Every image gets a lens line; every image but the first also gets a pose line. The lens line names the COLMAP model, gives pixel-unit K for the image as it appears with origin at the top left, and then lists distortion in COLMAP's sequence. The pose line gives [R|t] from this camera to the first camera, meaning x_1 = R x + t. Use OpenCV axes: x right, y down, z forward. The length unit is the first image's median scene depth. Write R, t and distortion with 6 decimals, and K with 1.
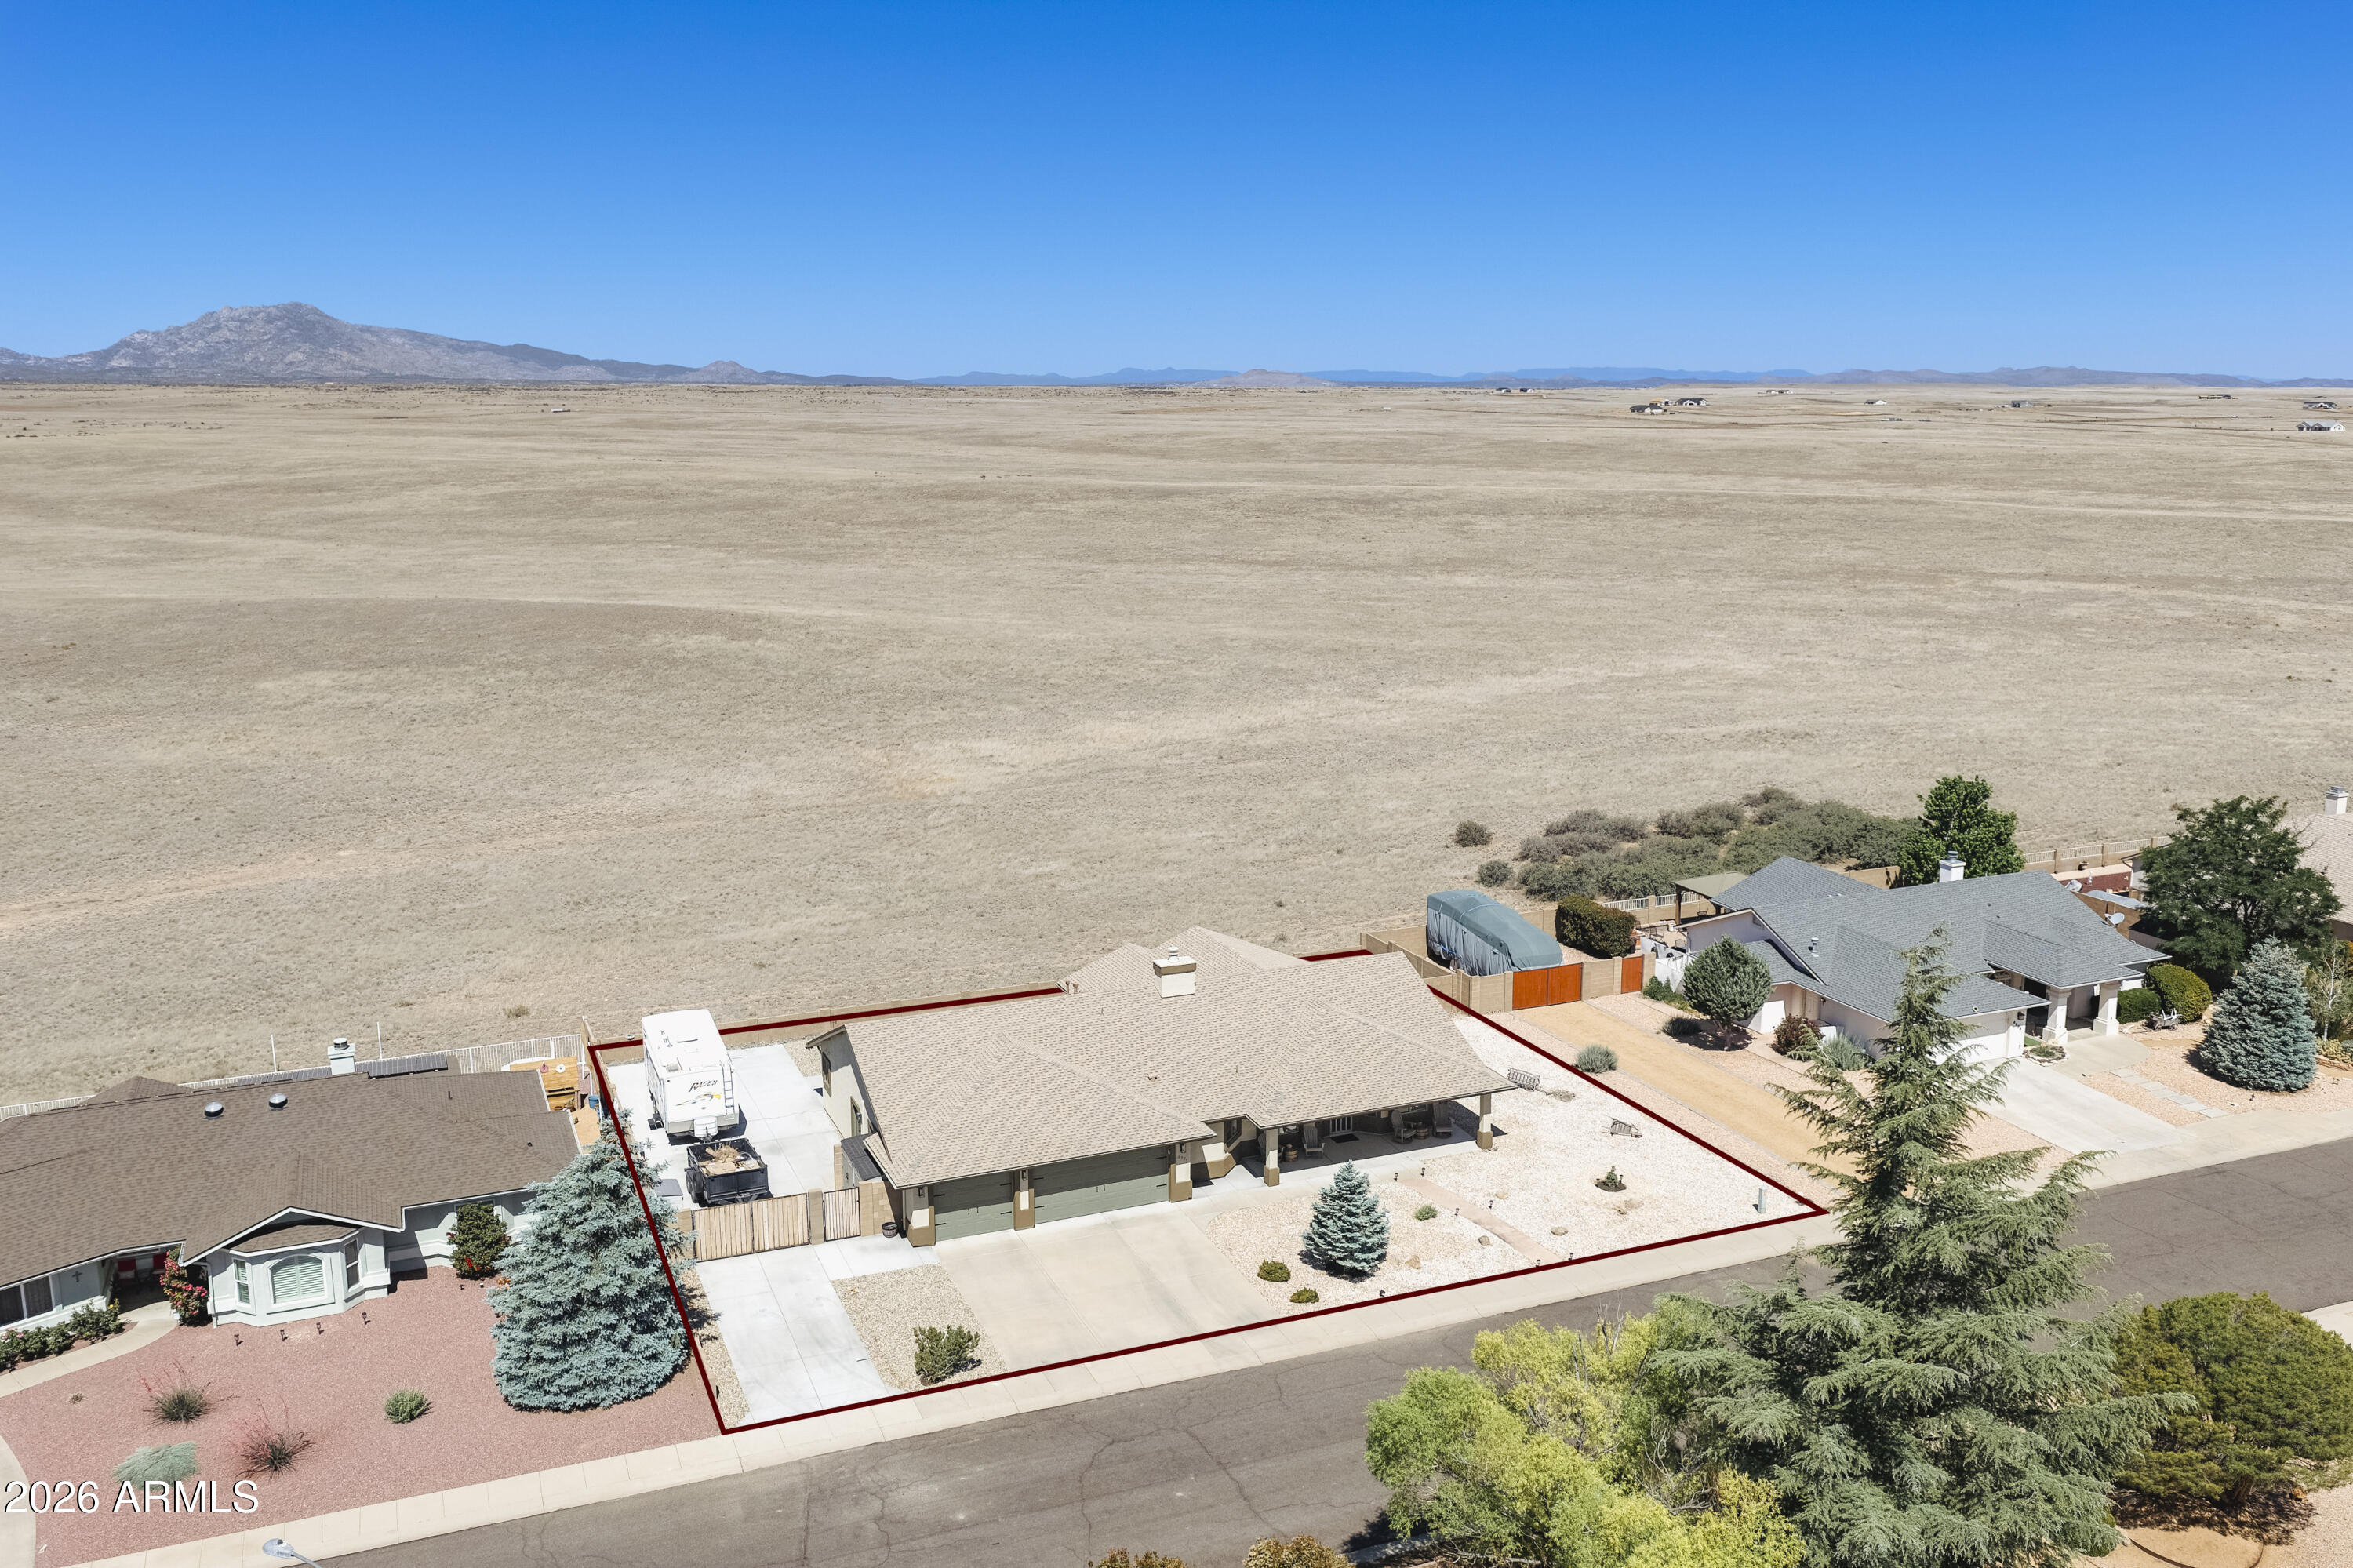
lens RADIAL K [[1943.4, 0, 1168.5], [0, 1943.4, 793.3], [0, 0, 1]] dist [0.027660, -0.054990]
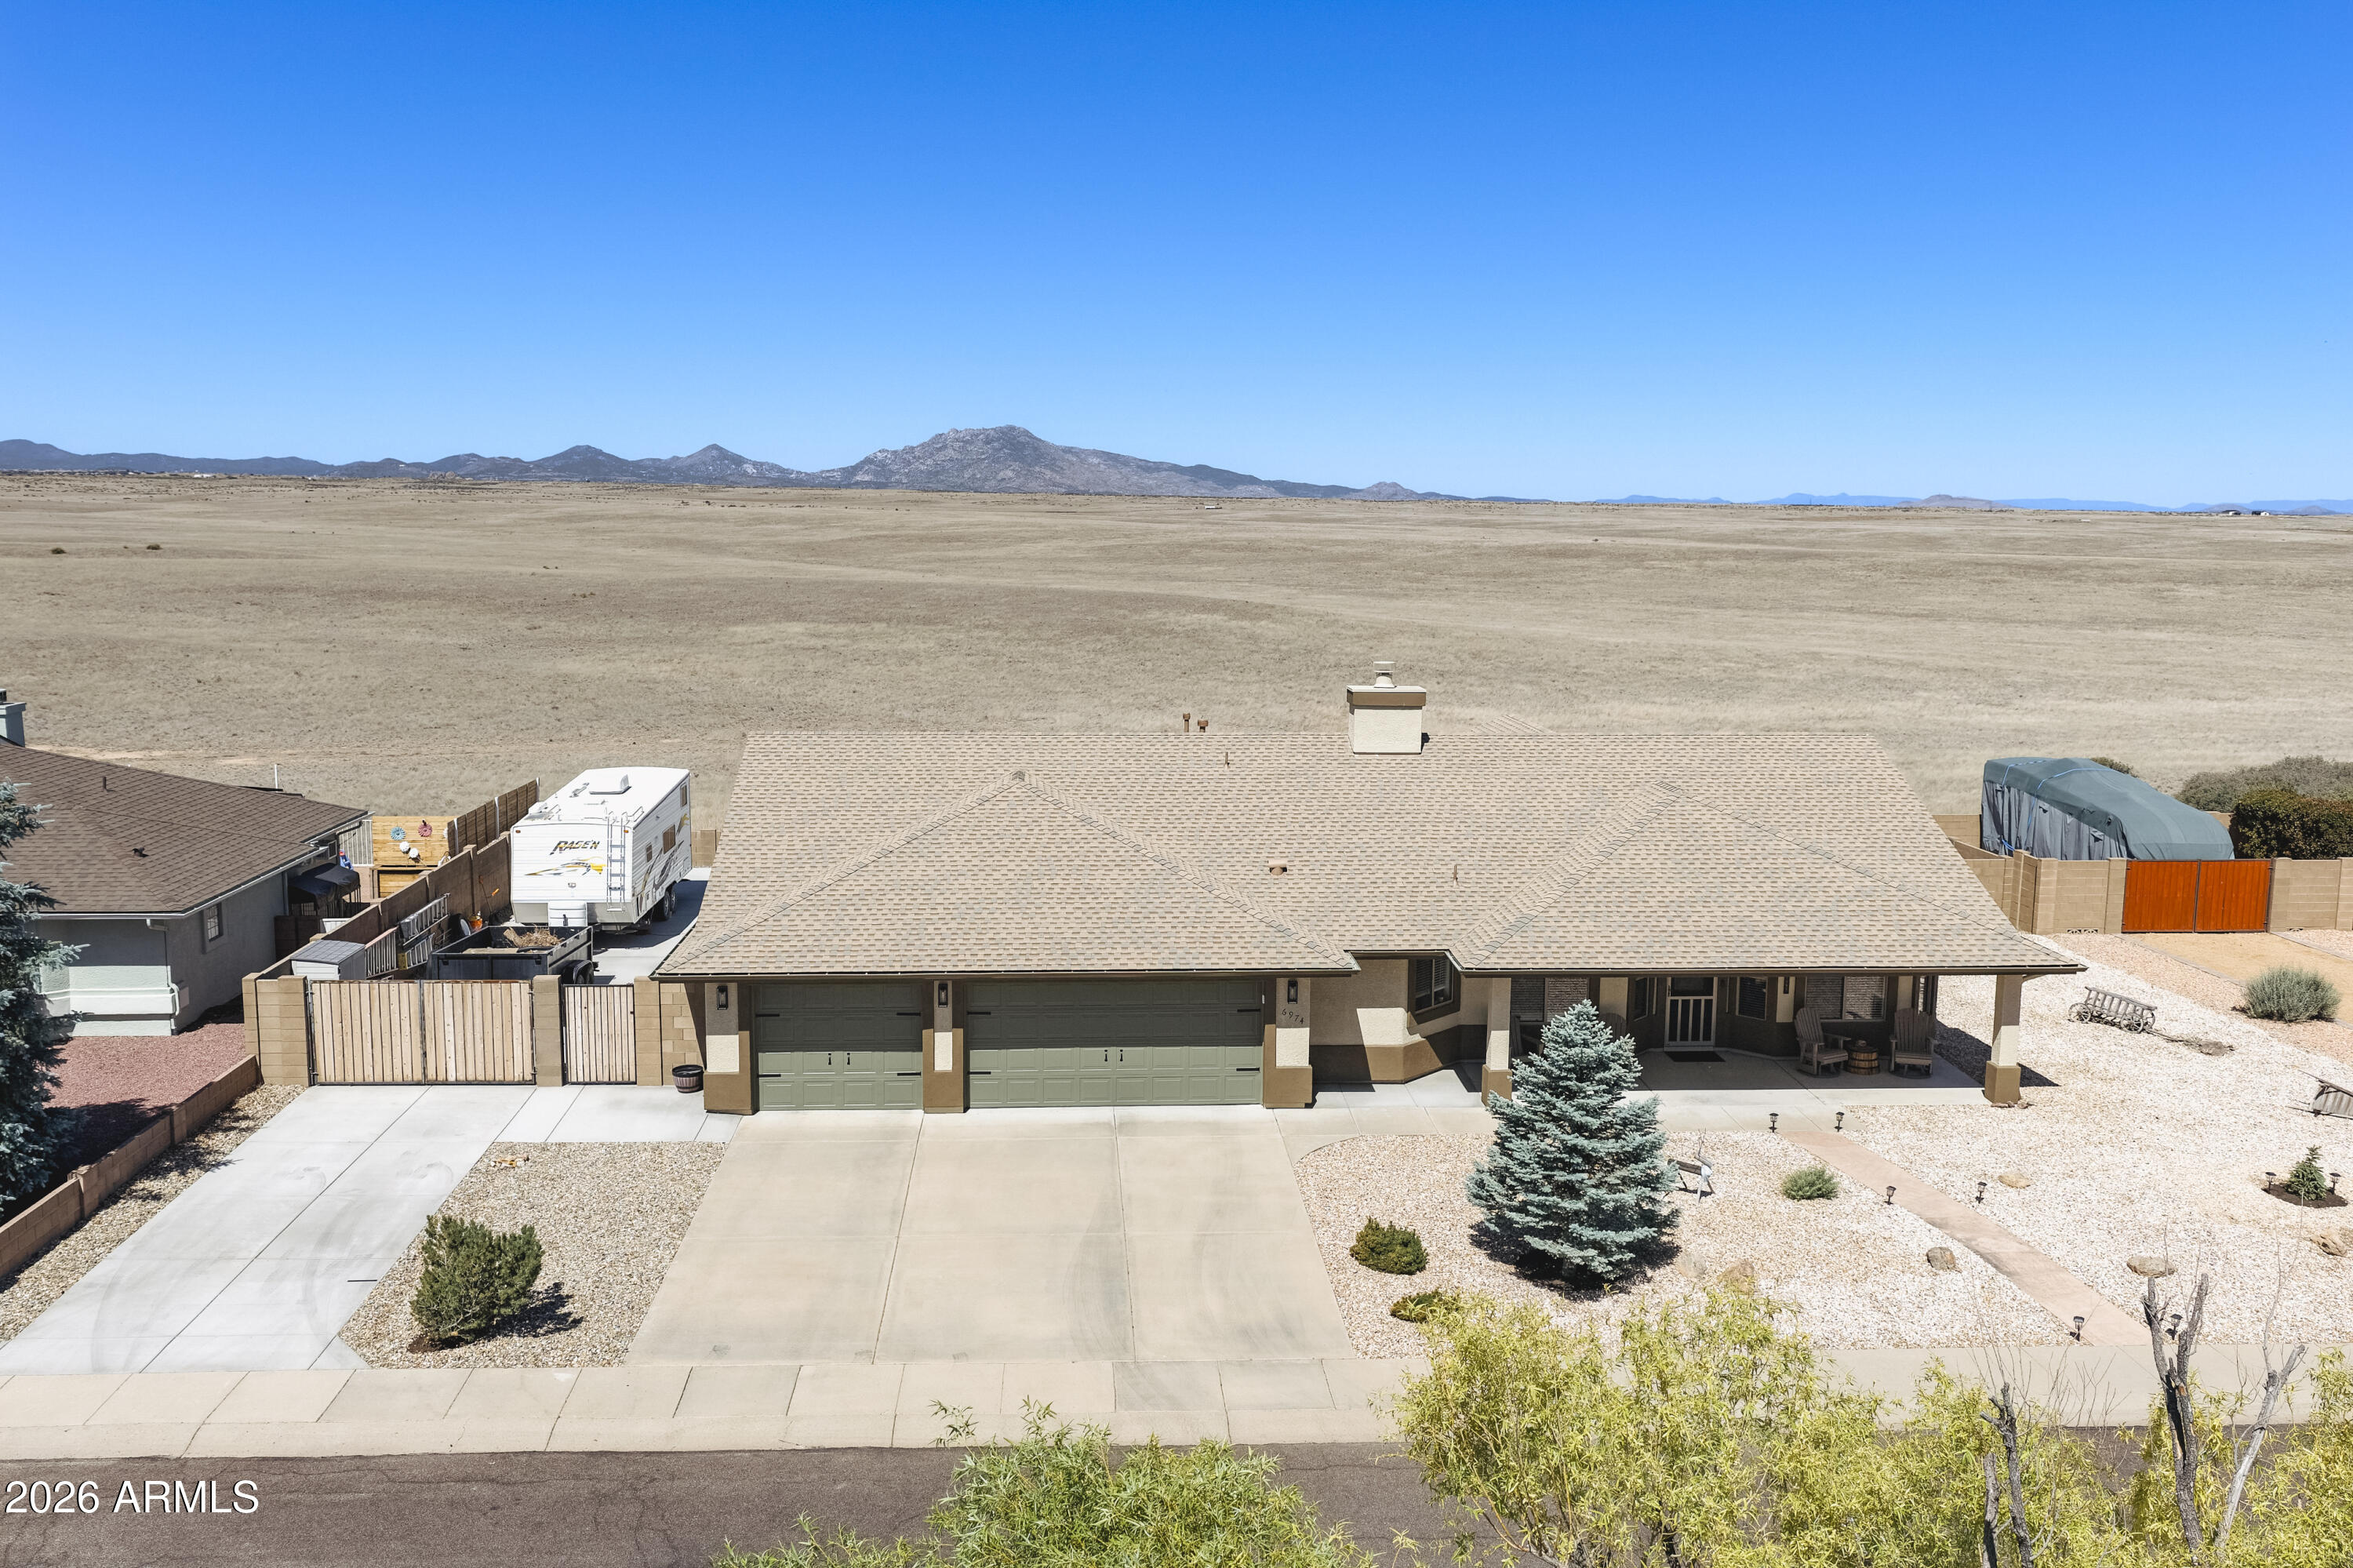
lens RADIAL K [[1943.4, 0, 1170.7], [0, 1943.4, 779.4], [0, 0, 1]] dist [0.027660, -0.054990]
pose [[0.946437, 0.060643, -0.317144, 0.094544], [-0.081898, 0.995171, -0.054112, 0.117776], [0.312330, 0.077187, 0.946833, 0.397689]]
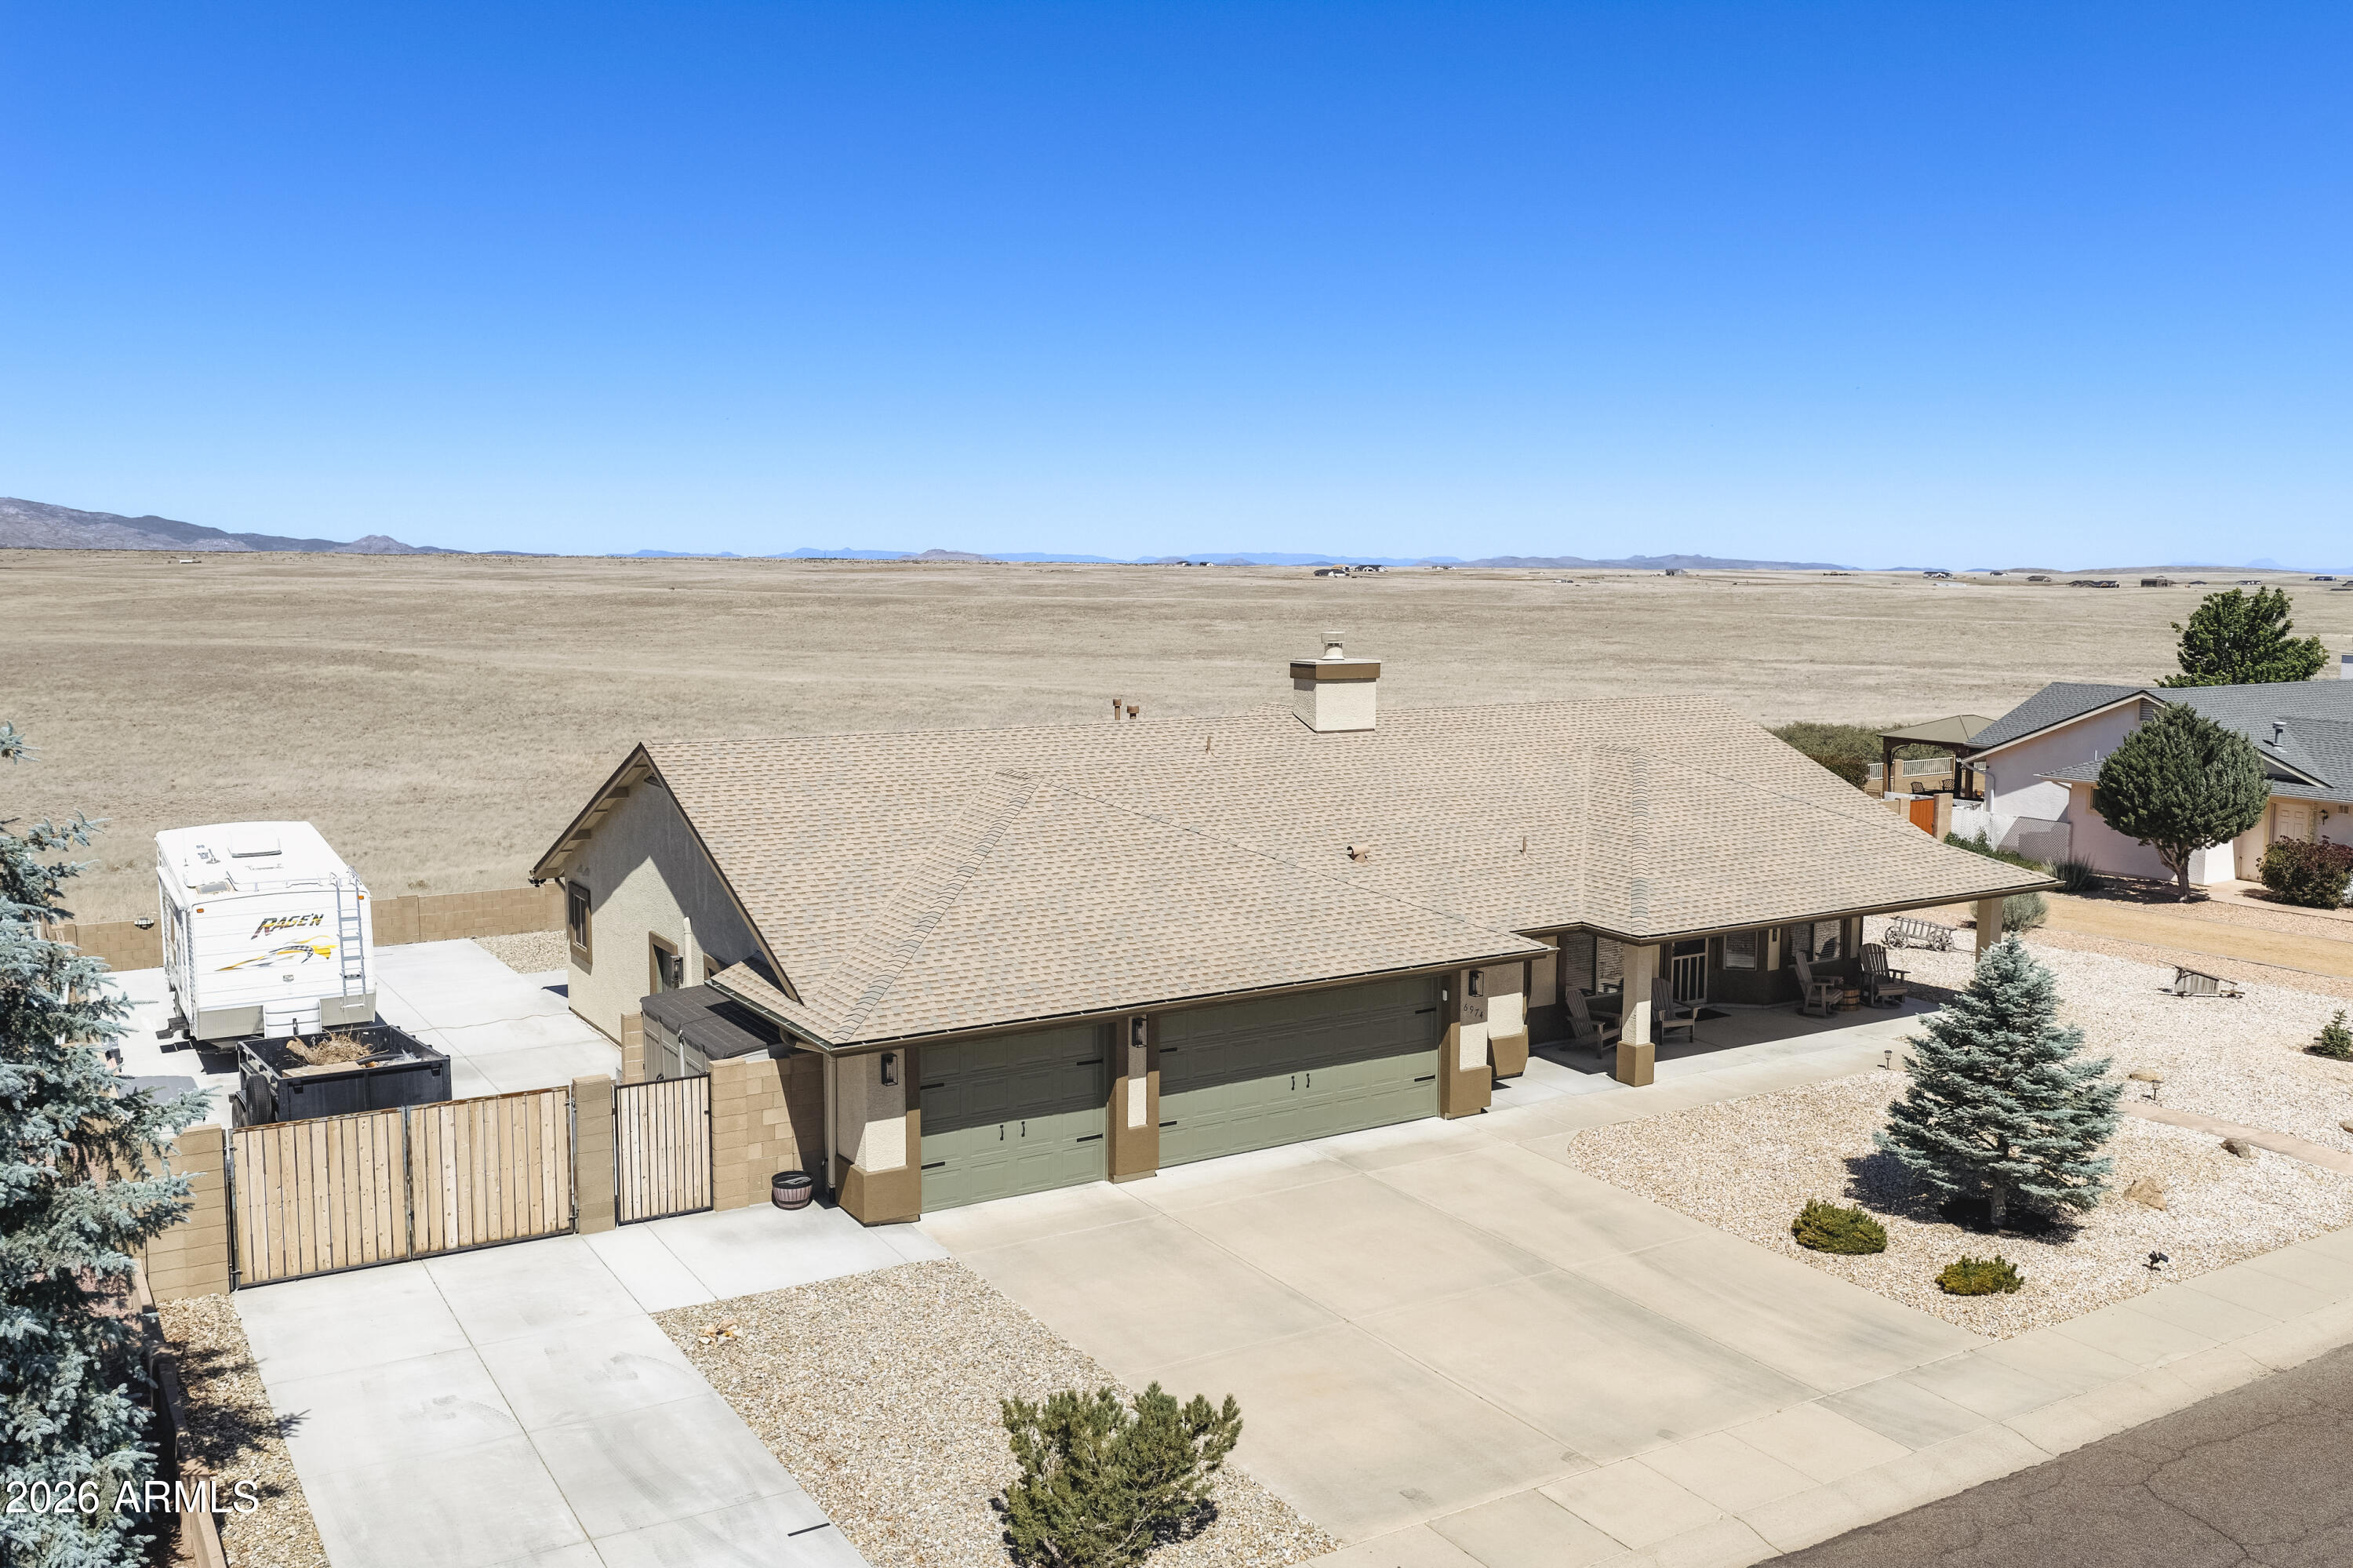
lens RADIAL K [[1943.4, 0, 1176.7], [0, 1943.4, 794.2], [0, 0, 1]] dist [0.027660, -0.054990]
pose [[0.985983, -0.008937, 0.166609, -0.094770], [0.023978, 0.995788, -0.088489, 0.131561], [-0.165116, 0.091244, 0.982044, 0.438489]]
